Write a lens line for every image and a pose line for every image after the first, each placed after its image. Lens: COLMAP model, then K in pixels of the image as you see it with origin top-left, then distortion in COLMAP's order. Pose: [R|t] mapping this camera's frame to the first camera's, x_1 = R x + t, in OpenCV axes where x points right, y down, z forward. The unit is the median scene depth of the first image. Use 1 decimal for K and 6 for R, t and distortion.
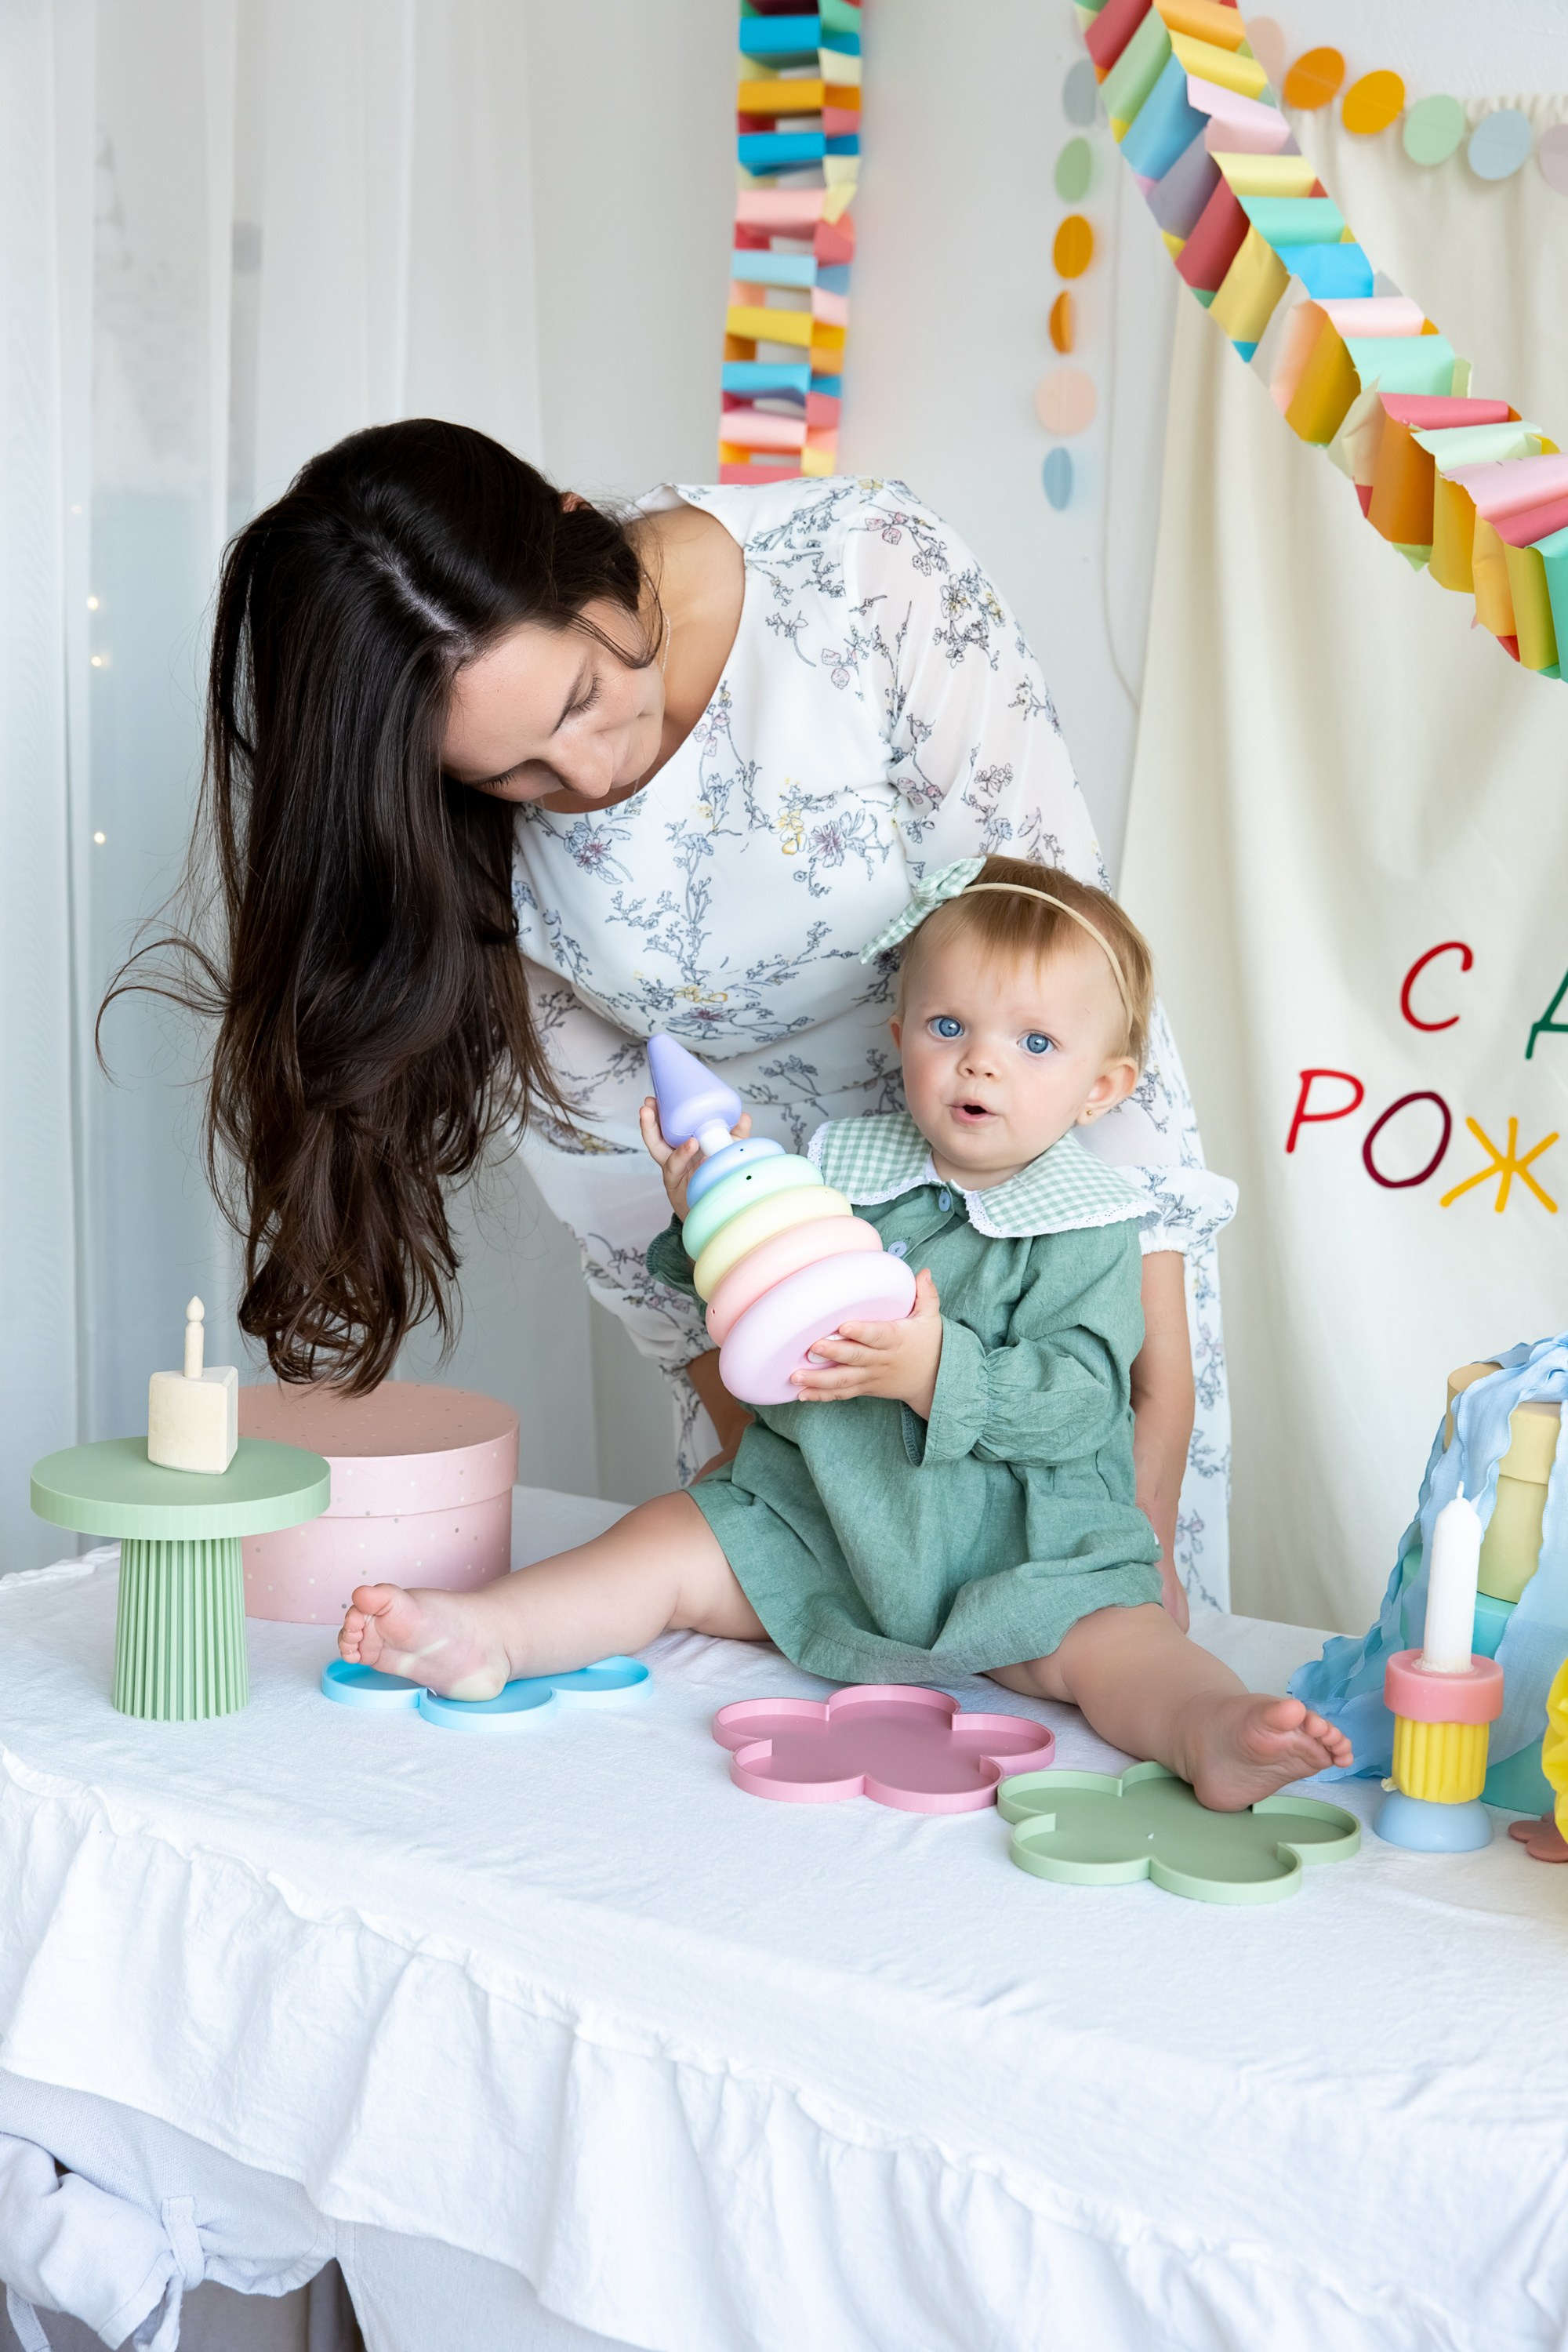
lens RADIAL K [[3407.9, 0, 709.4], [0, 3407.9, 1171.9], [0, 0, 1]] dist [0.014625, 0.002824]
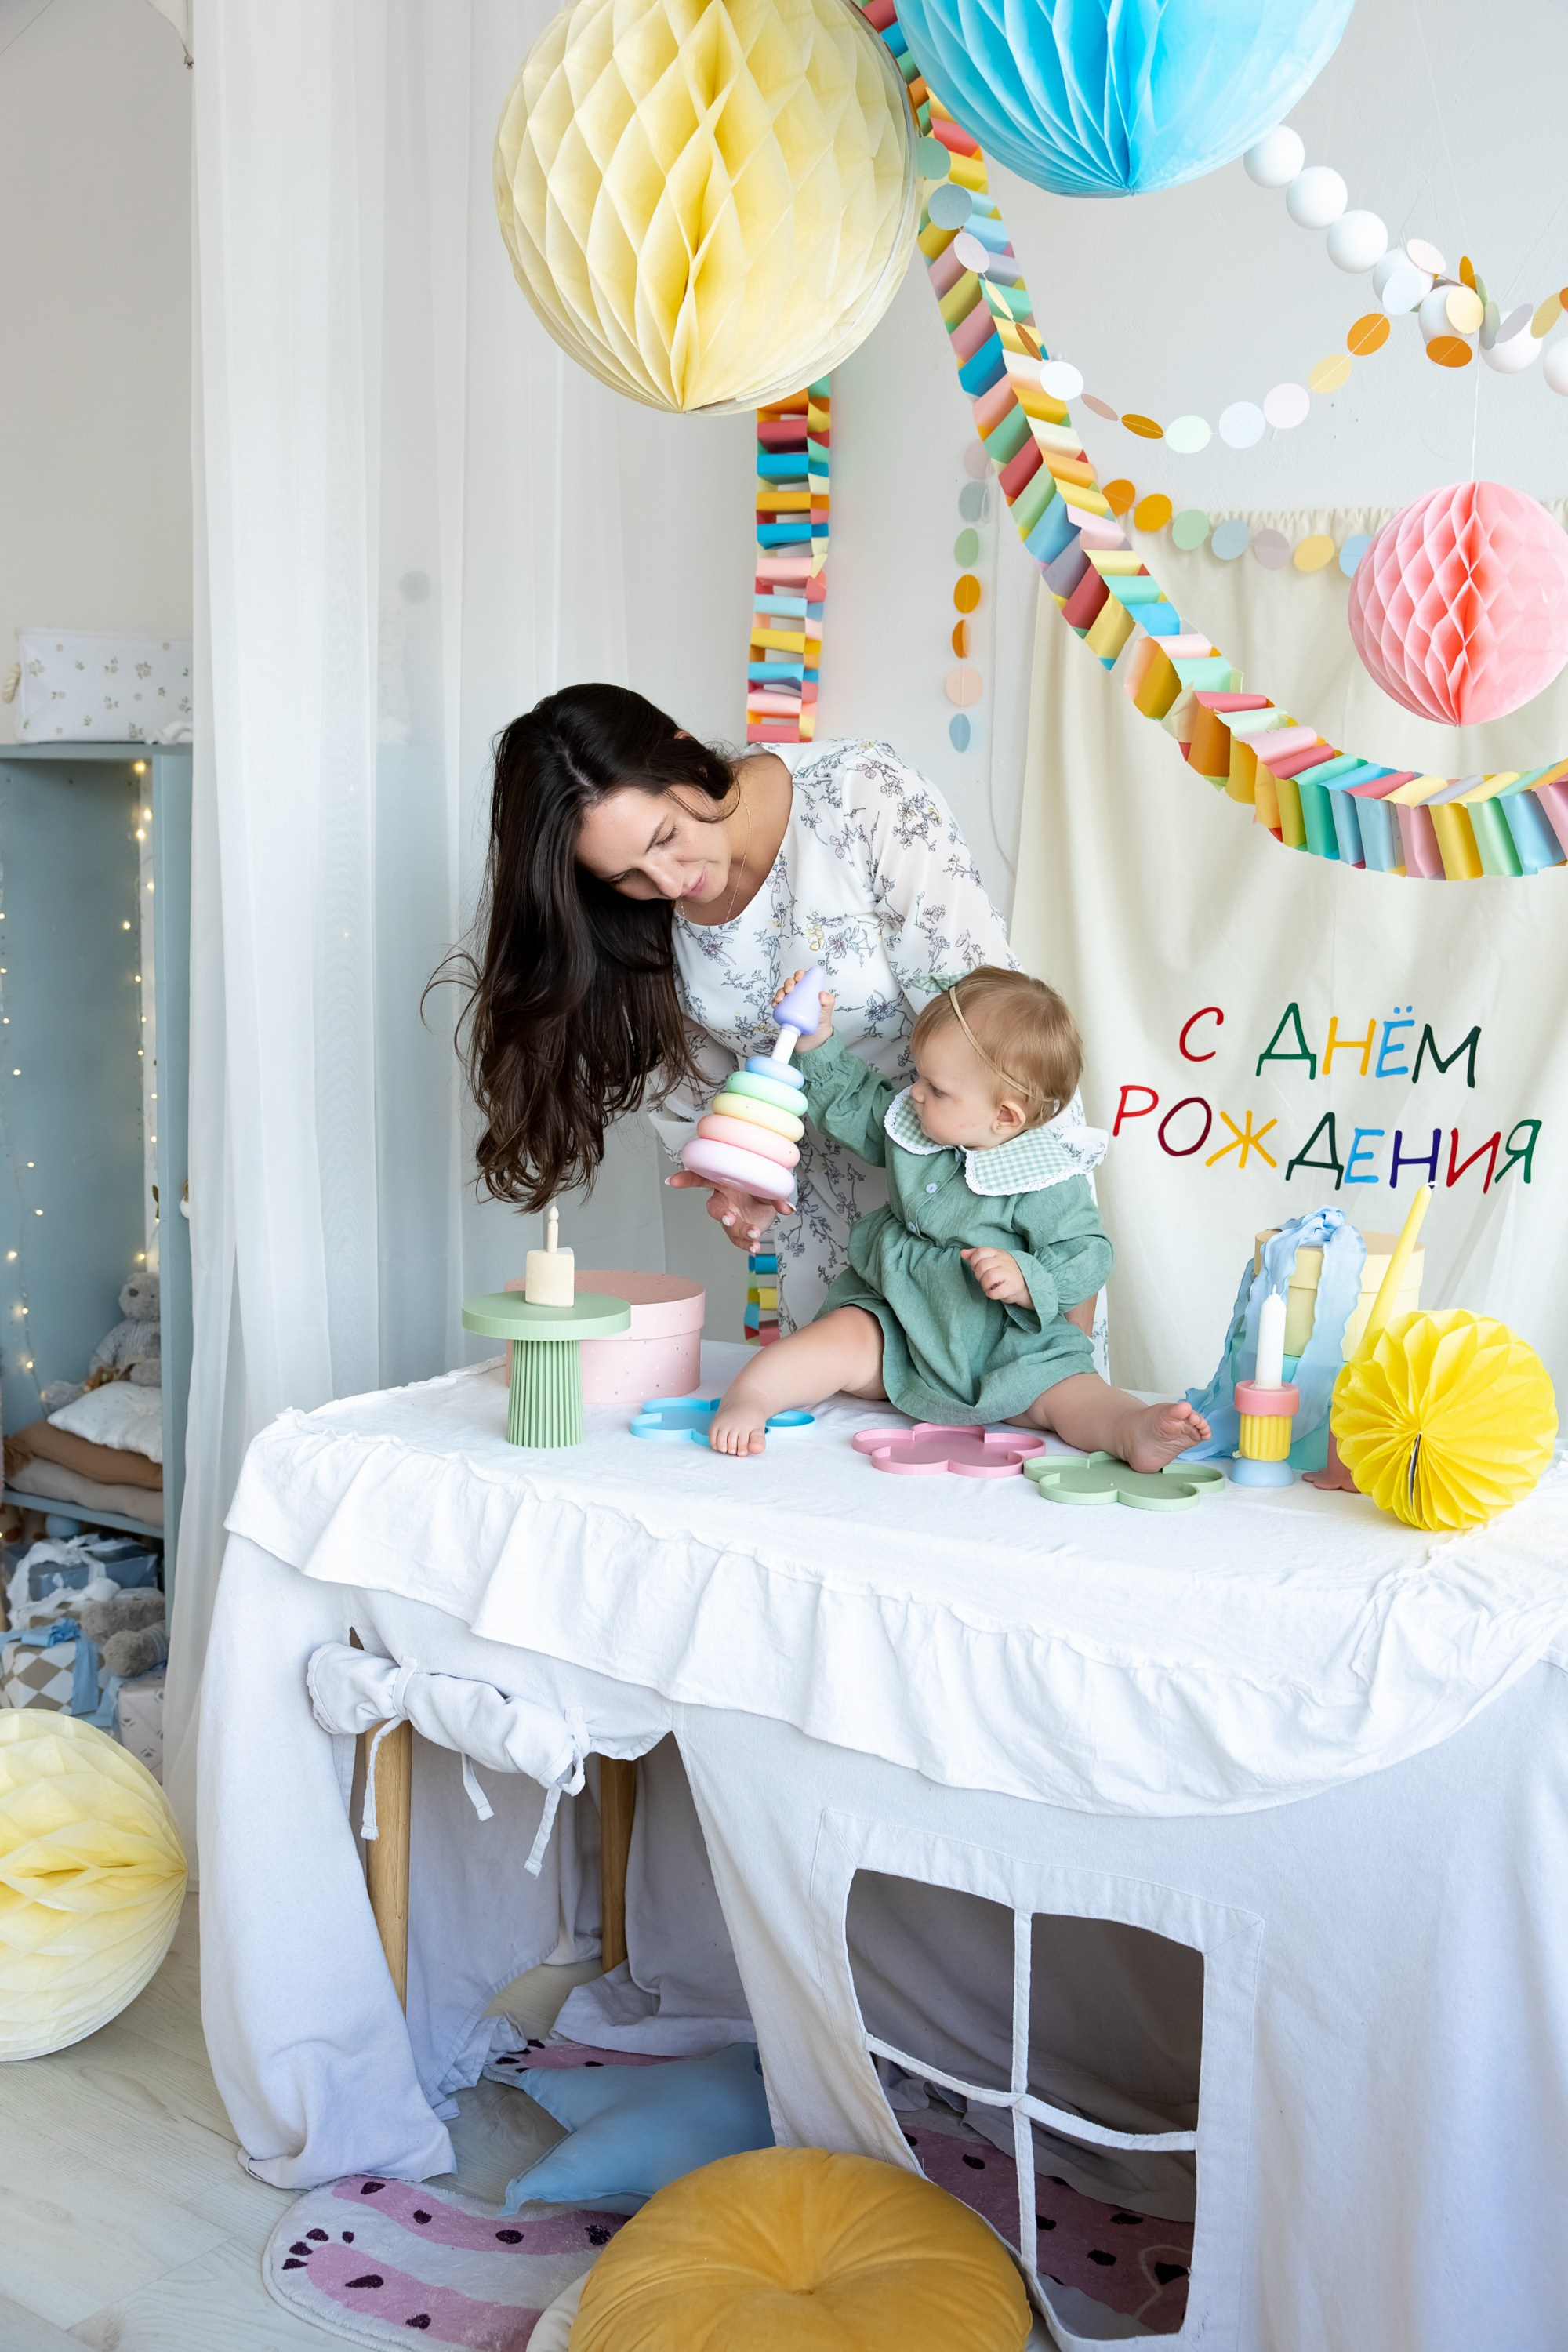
lens RADIAL K [[2512.2, 0, 740.2], [0, 2512.2, 1151.0], [0, 0, 1]] dist [0.006037, 0.034558]
pose [[0.996793, -0.018048, 0.077966, -0.138957], [0.020192, 0.999437, -0.026803, 0.039722], [-0.077438, 0.028291, 0.996596, -0.268279]]
